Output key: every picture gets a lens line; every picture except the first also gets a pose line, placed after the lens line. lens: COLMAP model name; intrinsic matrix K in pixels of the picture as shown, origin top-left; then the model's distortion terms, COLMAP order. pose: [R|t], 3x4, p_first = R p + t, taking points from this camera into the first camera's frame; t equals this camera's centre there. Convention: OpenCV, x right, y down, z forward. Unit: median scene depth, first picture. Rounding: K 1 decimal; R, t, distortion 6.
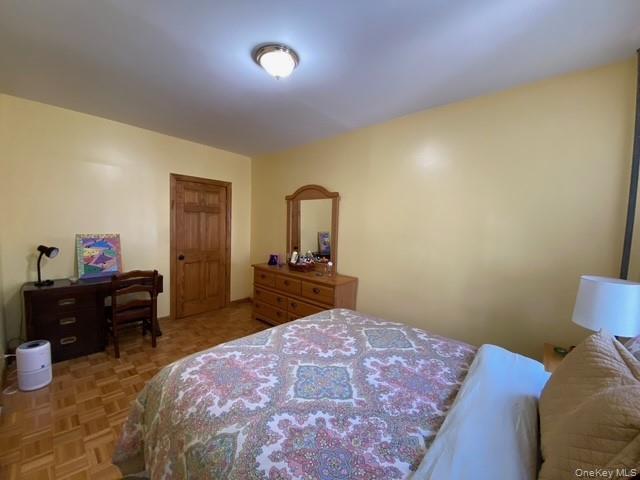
lens RADIAL K [[257.7, 0, 321.4], [0, 257.7, 239.6], [0, 0, 1]] dist [0.000292, -0.000087]
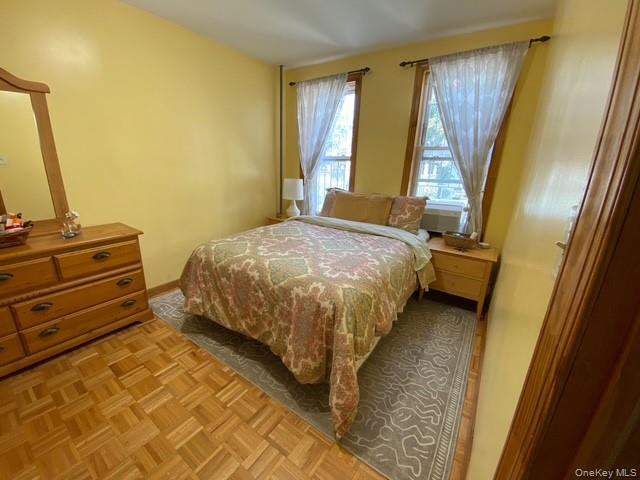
lens RADIAL K [[257.7, 0, 321.0], [0, 257.7, 238.5], [0, 0, 1]] dist [0.000292, -0.000087]
pose [[-0.138761, -0.300433, 0.943655, -1.168468], [0.023759, 0.951589, 0.306453, -0.043566], [-0.990041, 0.064943, -0.124905, 0.924106]]
